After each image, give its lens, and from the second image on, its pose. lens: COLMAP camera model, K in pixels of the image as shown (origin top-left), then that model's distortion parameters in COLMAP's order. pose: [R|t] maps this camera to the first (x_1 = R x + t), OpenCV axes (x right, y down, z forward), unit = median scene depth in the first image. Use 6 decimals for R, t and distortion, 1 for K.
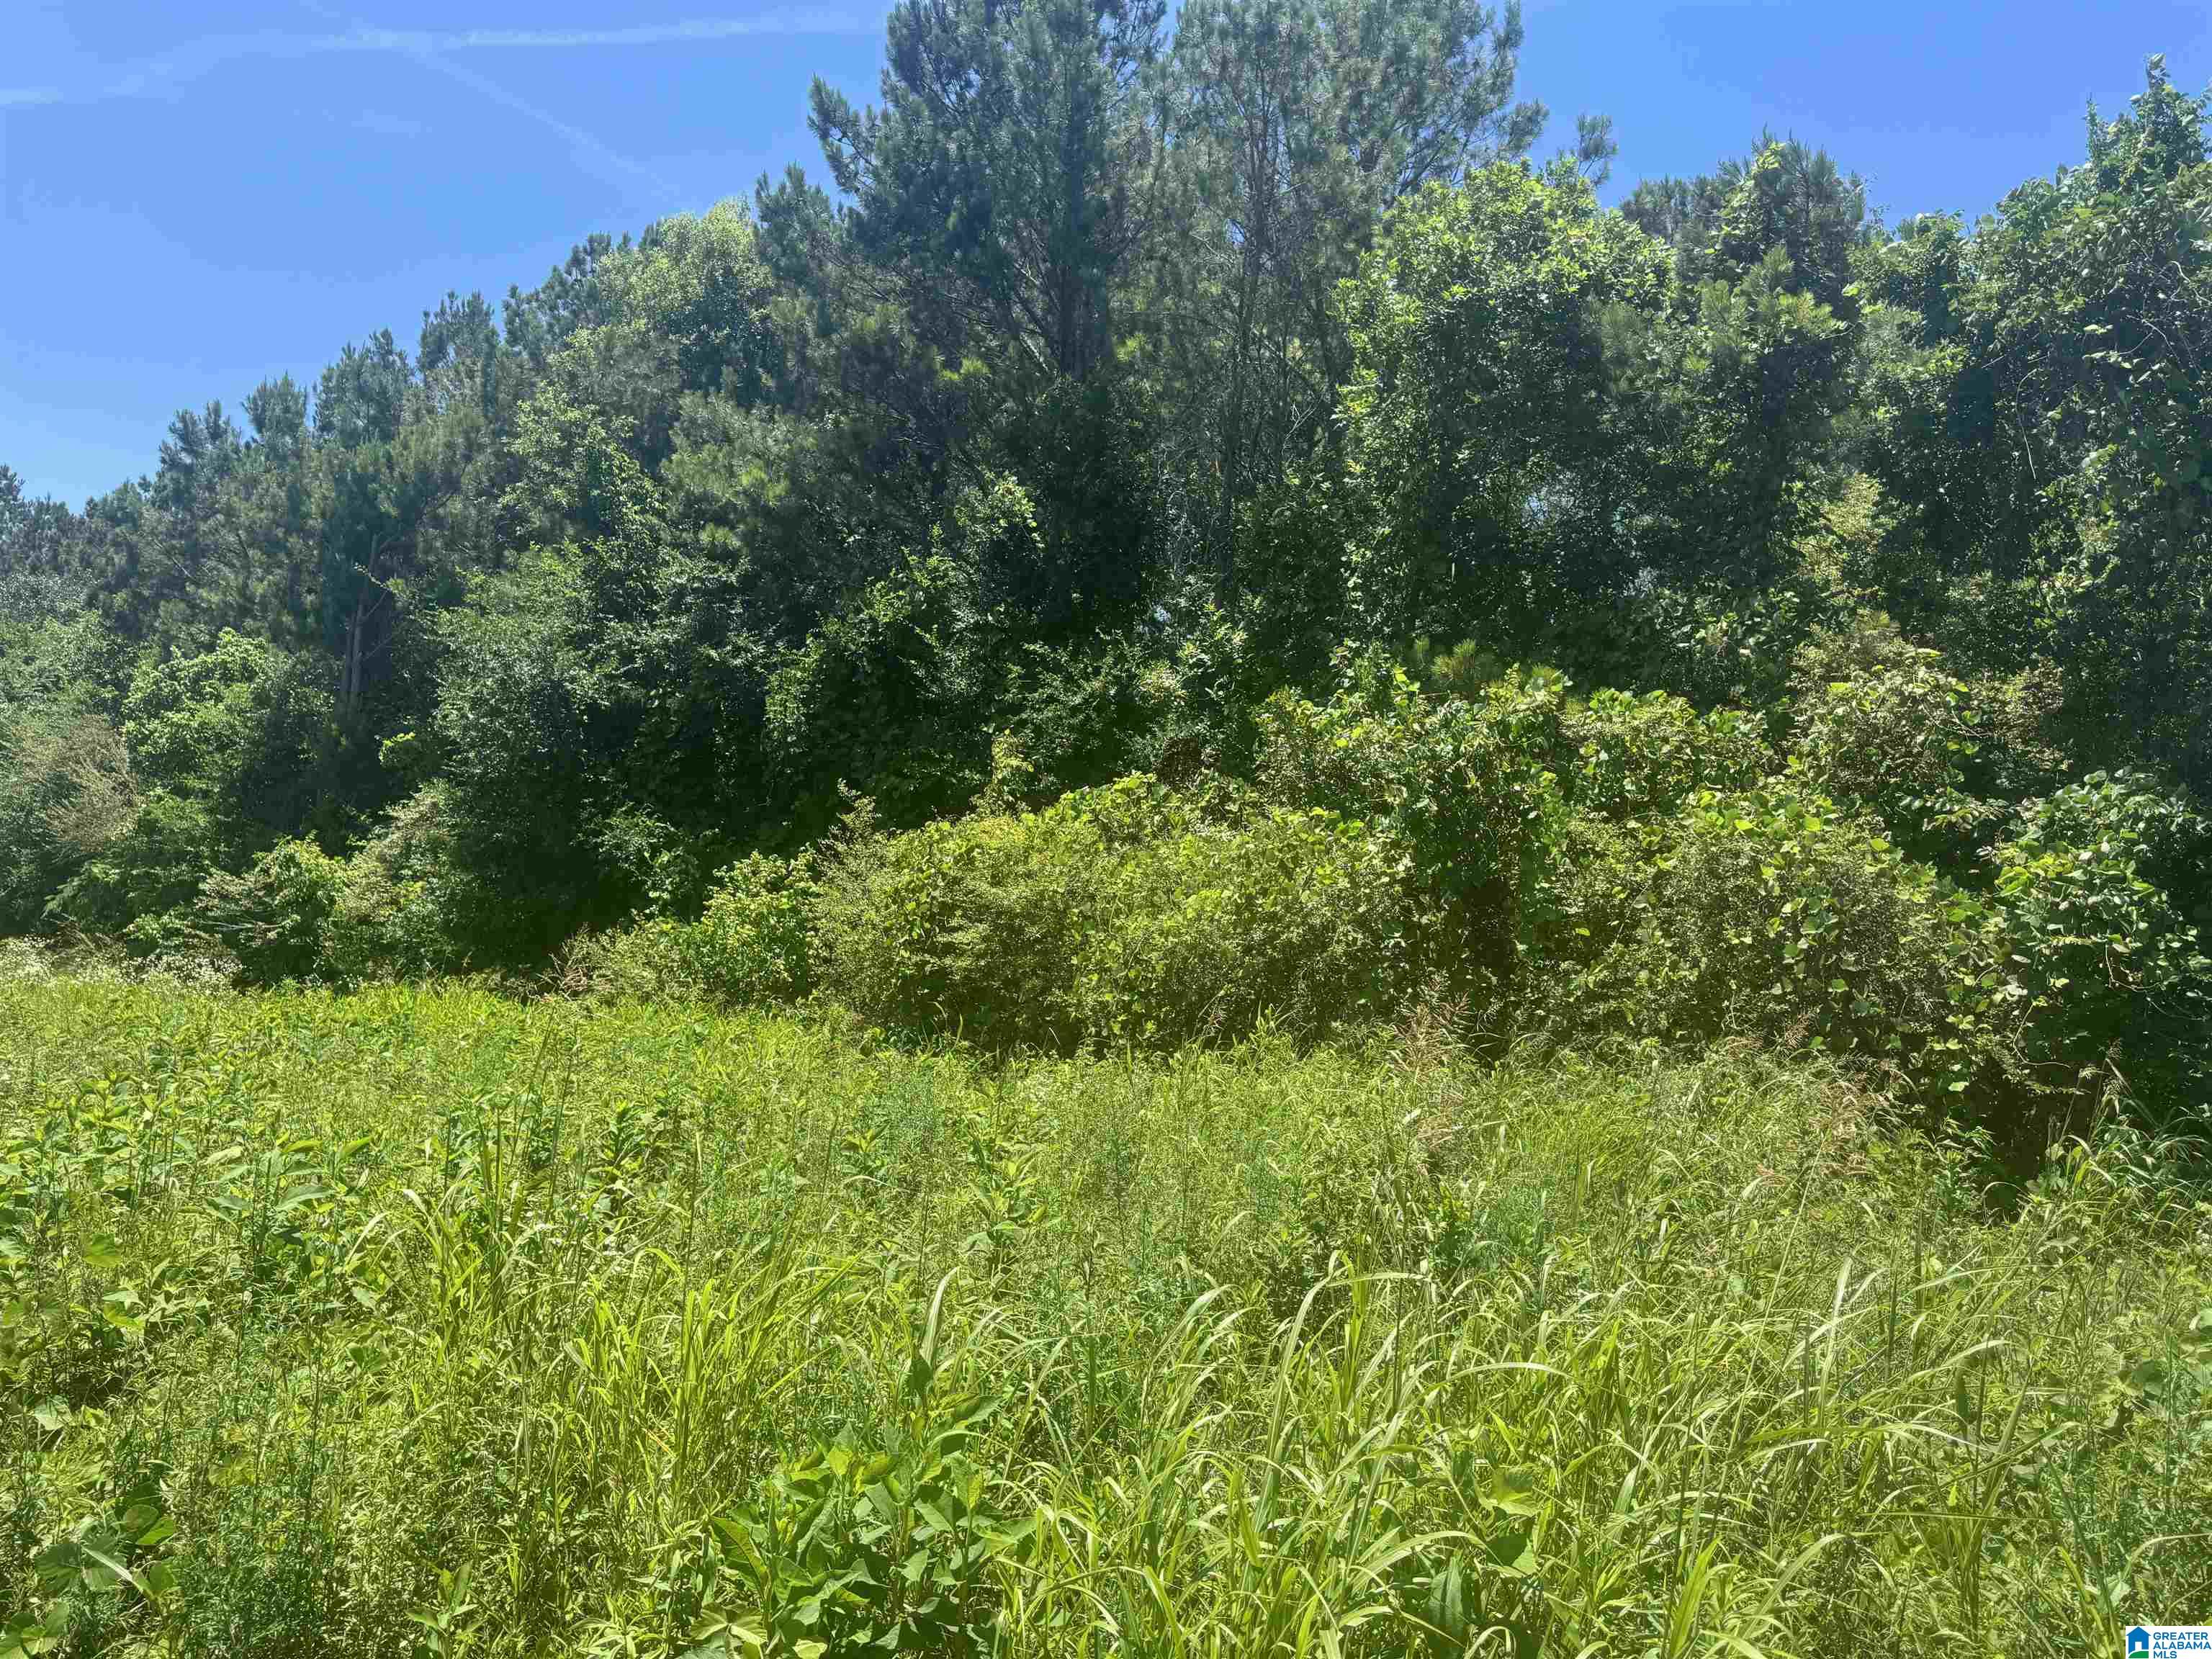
lens RADIAL K [[1562.3, 0, 1121.6], [0, 1562.3, 830.8], [0, 0, 1]] dist [0.021395, -0.028448]
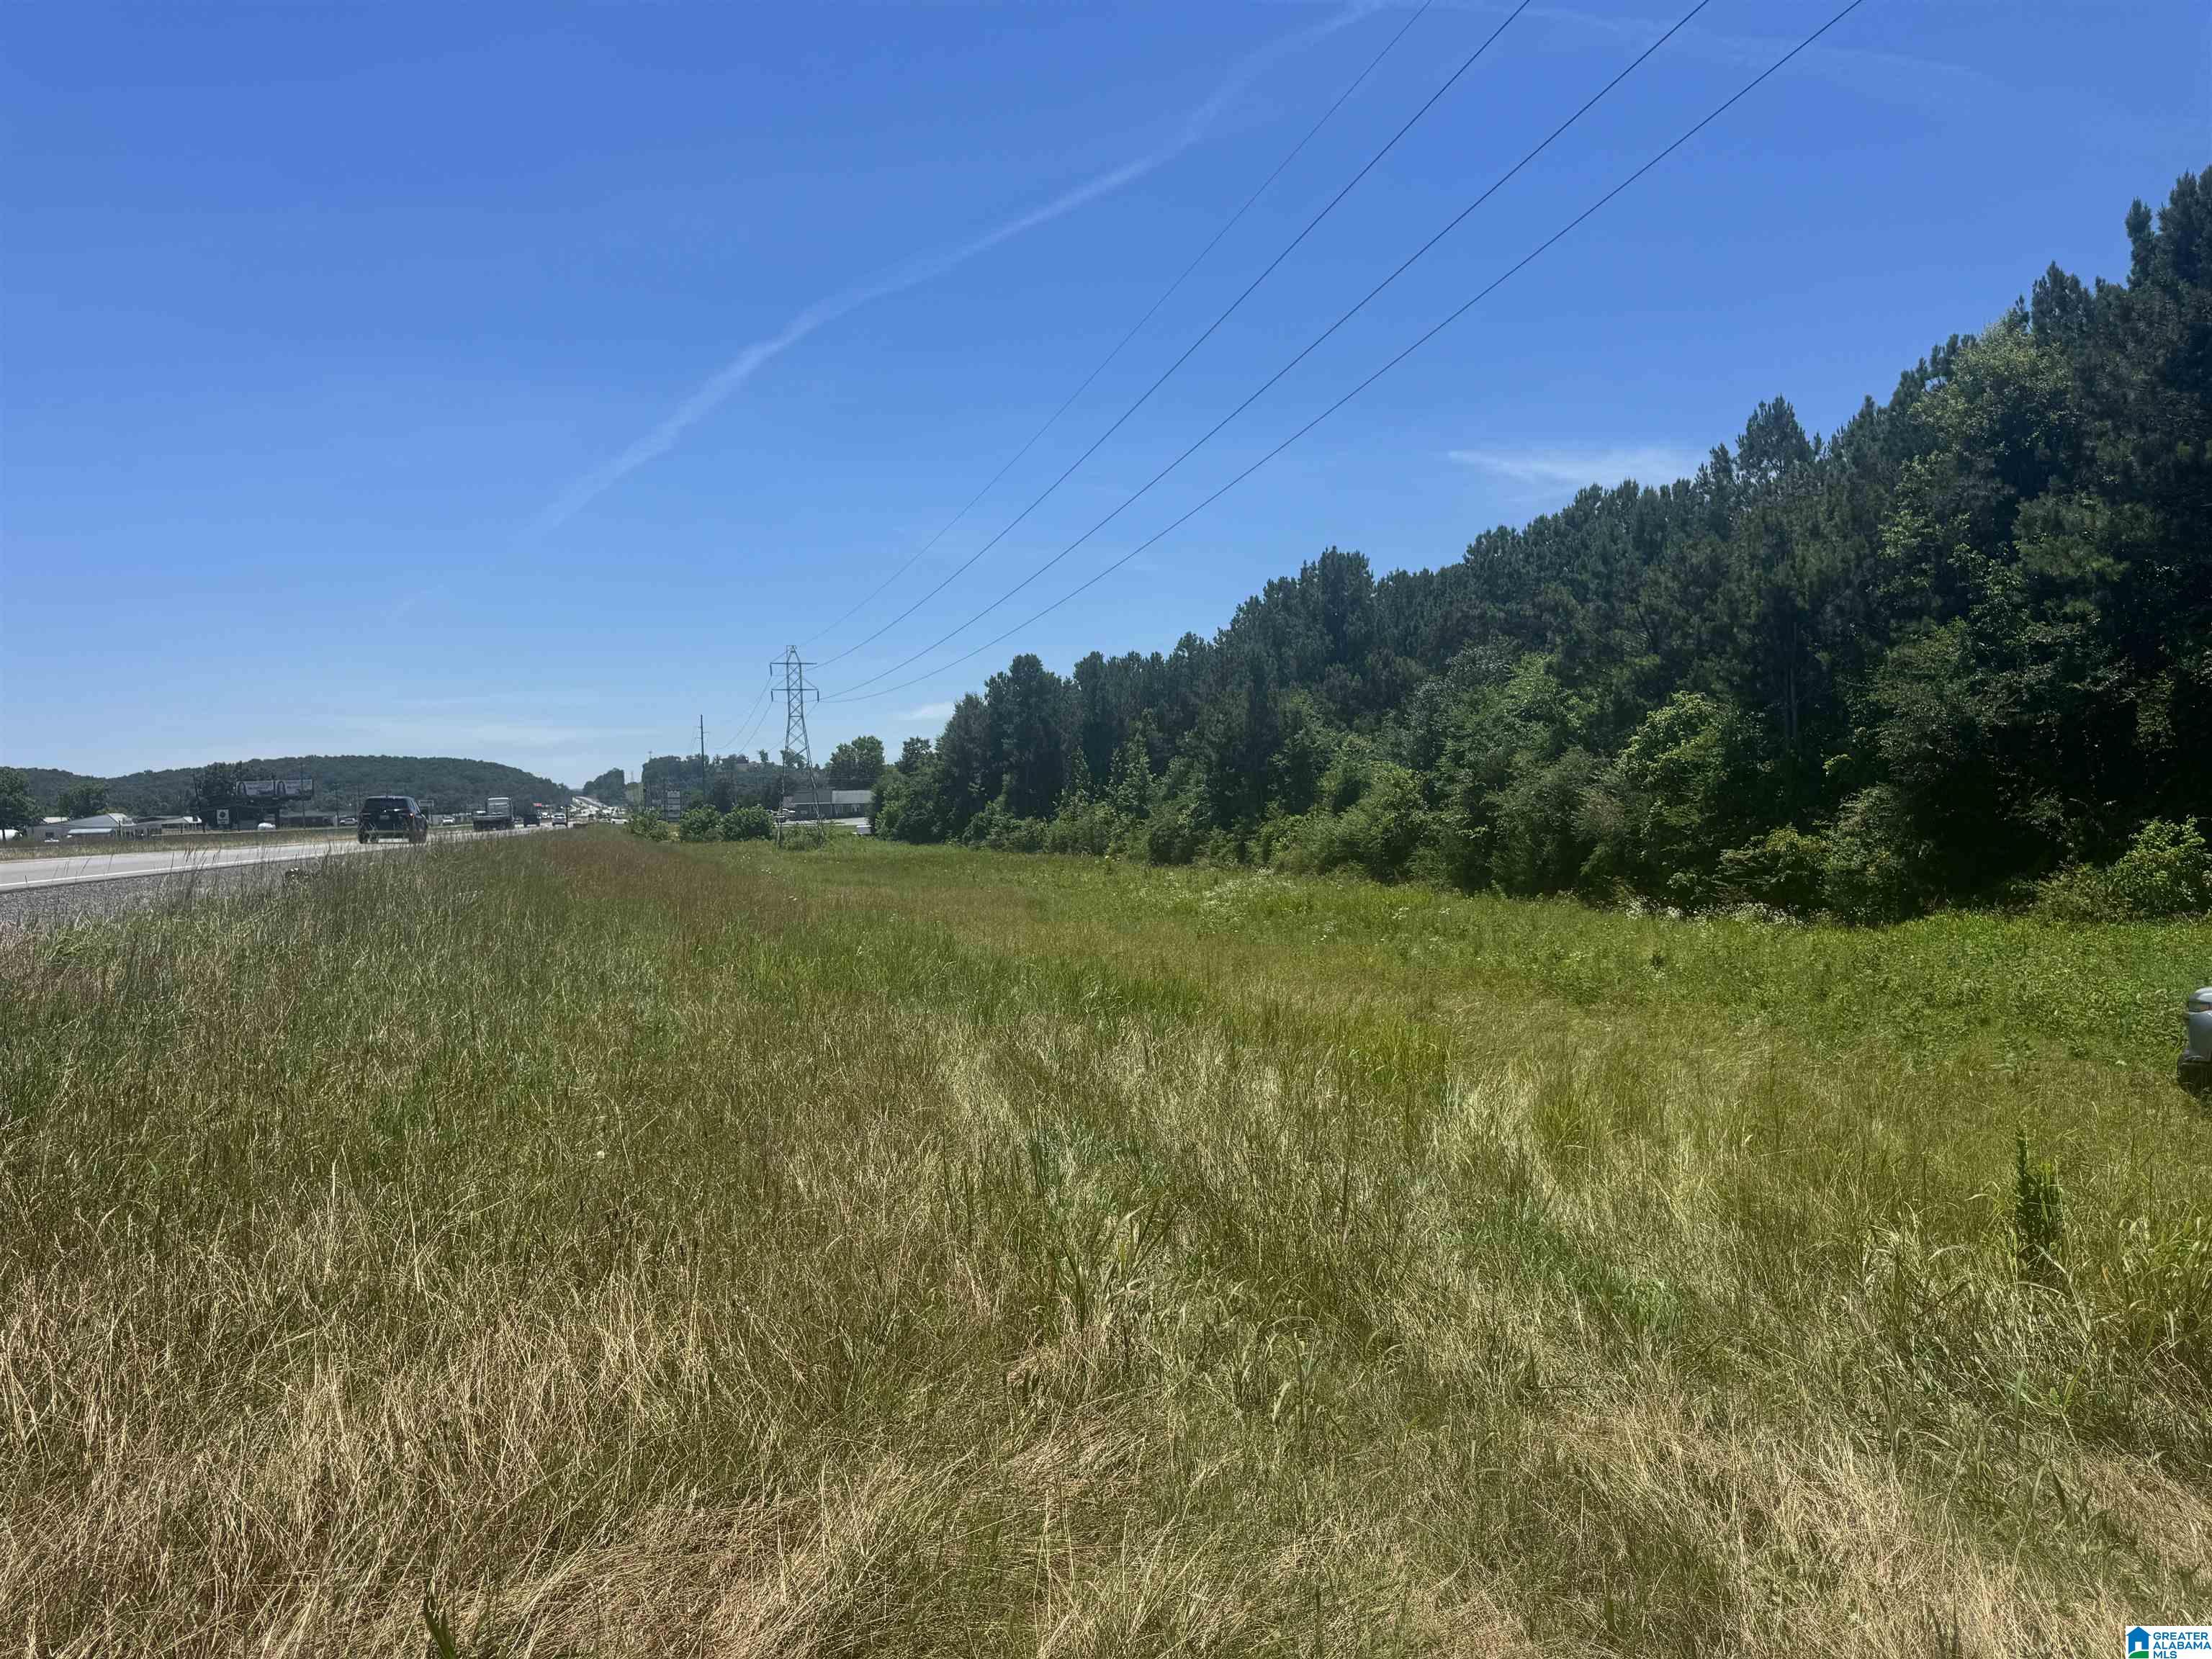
lens RADIAL K [[1543.3, 0, 1106.2], [0, 1543.3, 836.3], [0, 0, 1]] dist [0.150246, -0.255405]
pose [[0.766759, -0.087774, -0.635906, -0.036330], [0.136018, 0.990330, 0.027312, -0.178781], [0.627360, -0.107437, 0.771283, -1.017415]]
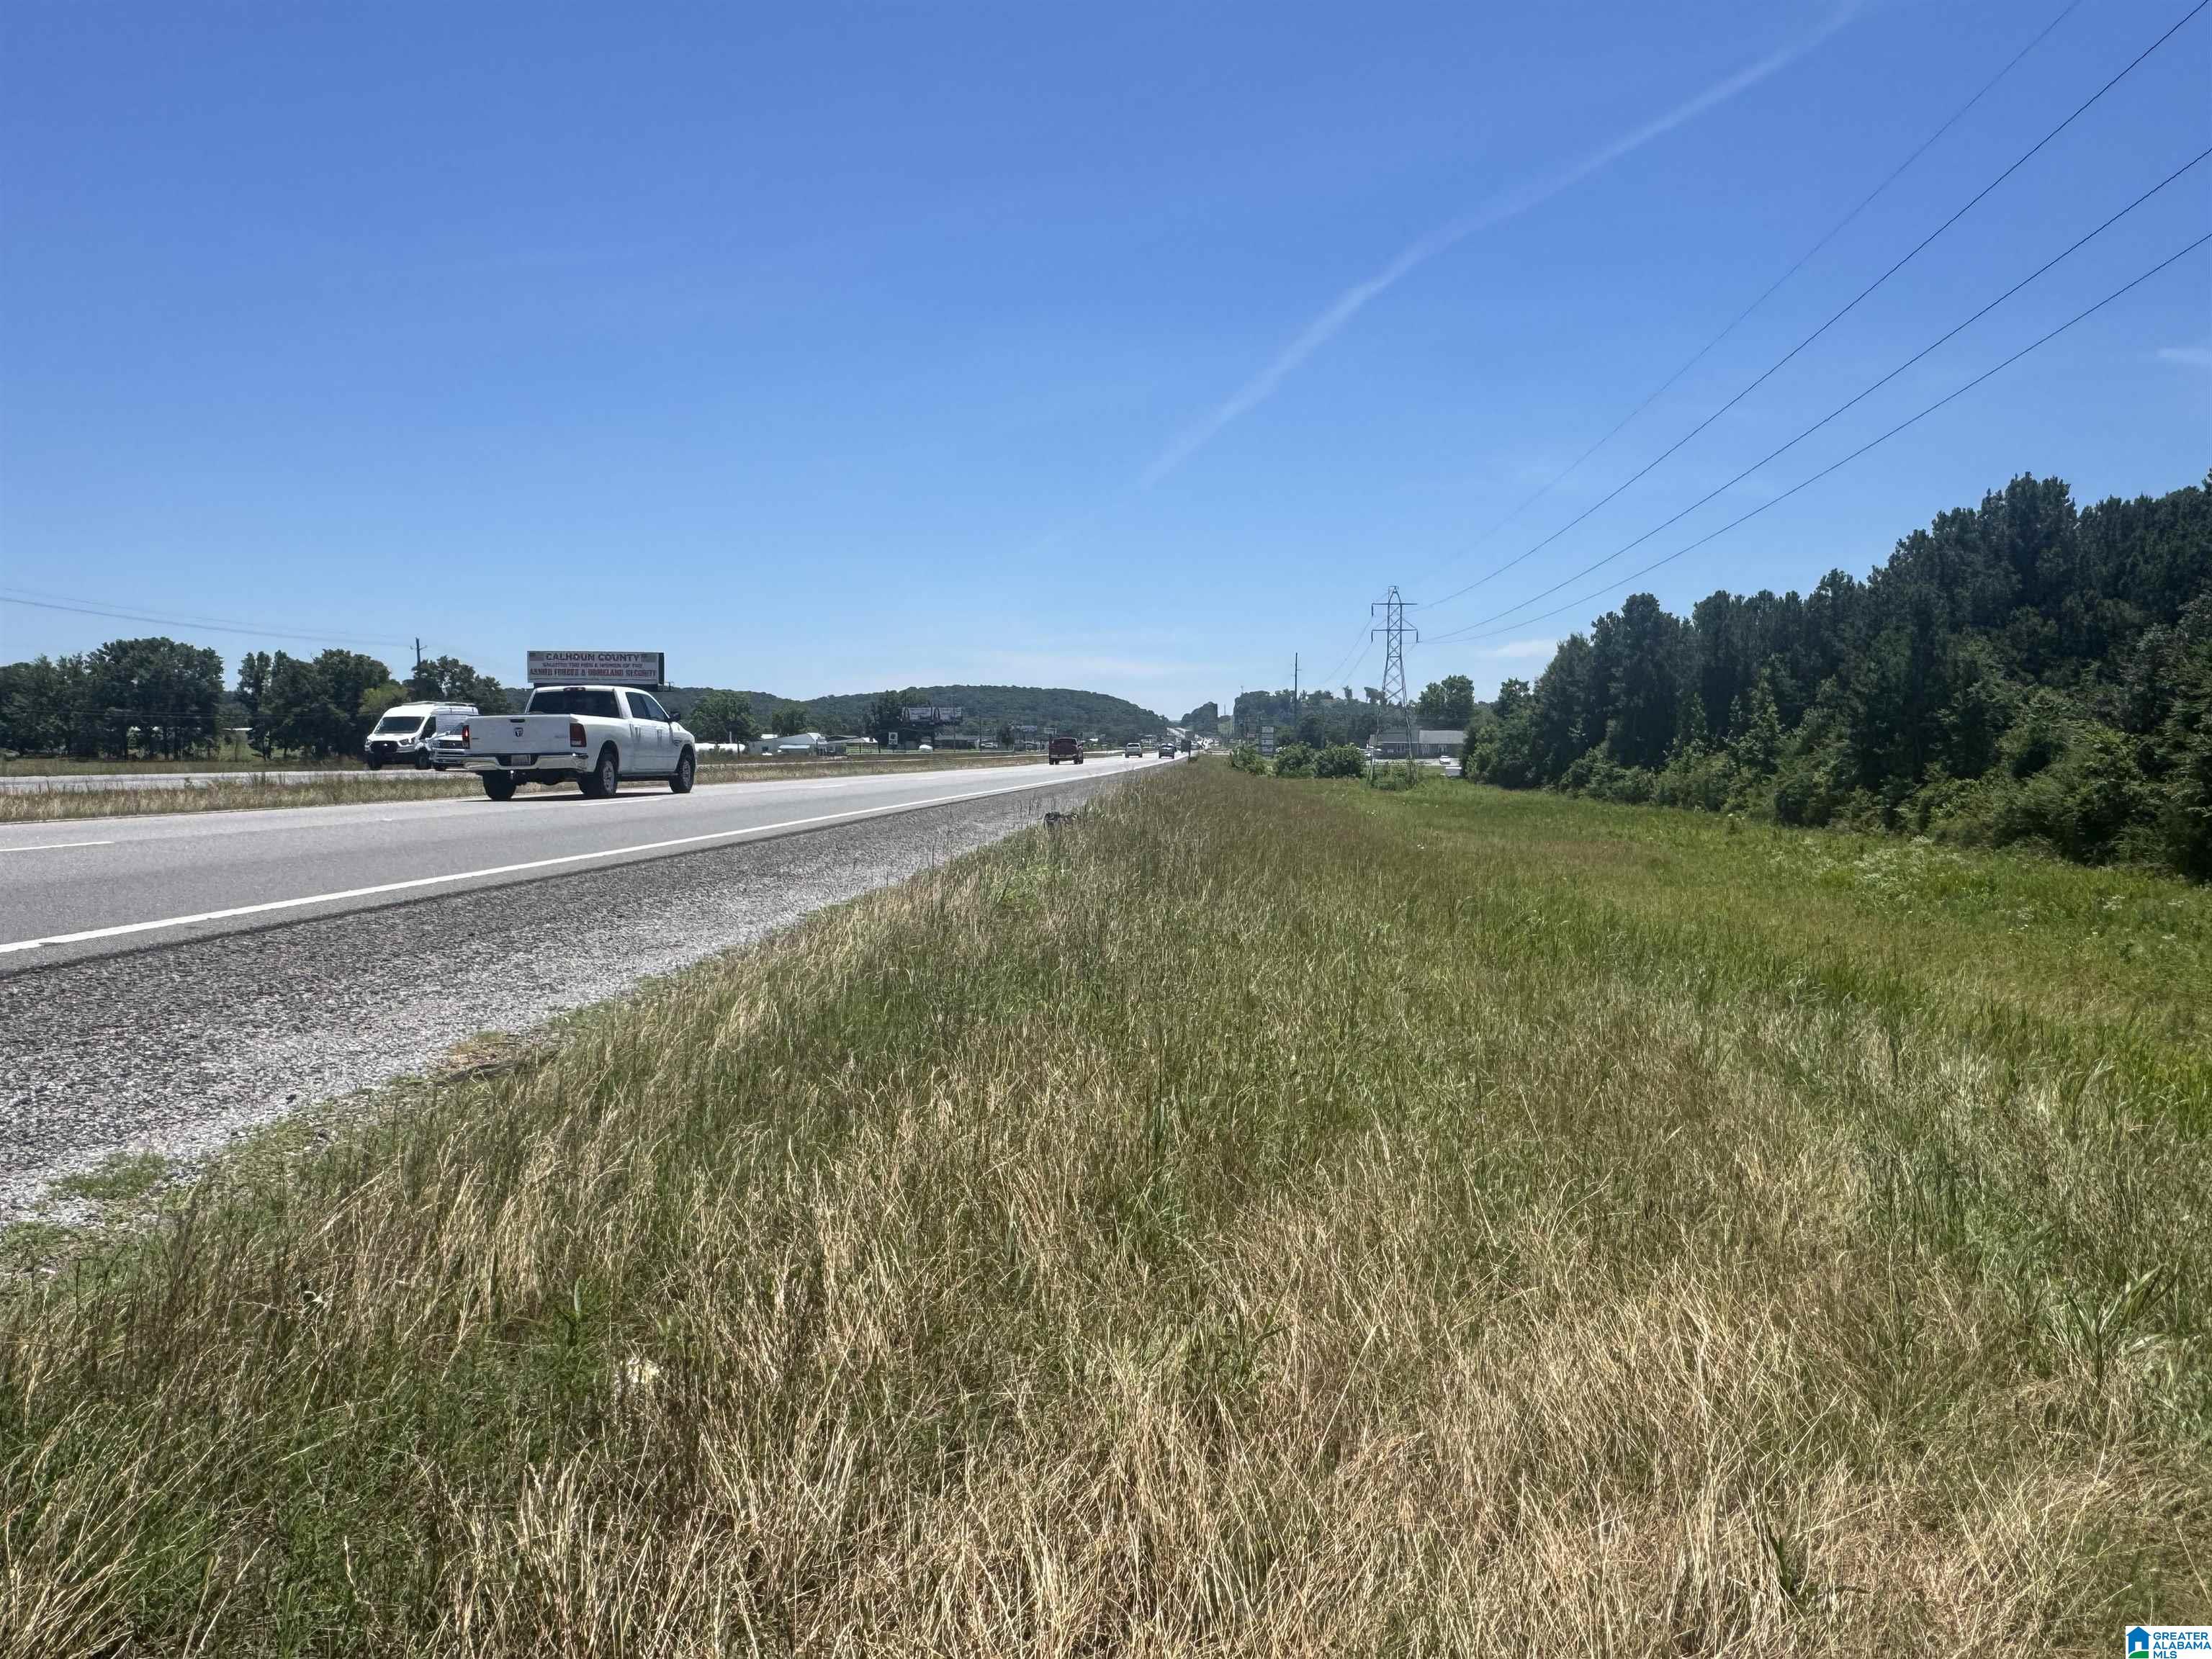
lens RADIAL K [[1550.4, 0, 1097.5], [0, 1550.4, 831.9], [0, 0, 1]] dist [-0.003034, 0.003009]
pose [[0.484308, -0.029260, -0.874408, -0.058339], [0.097441, 0.995027, 0.020674, -0.205688], [0.869454, -0.095216, 0.484750, -1.090992]]
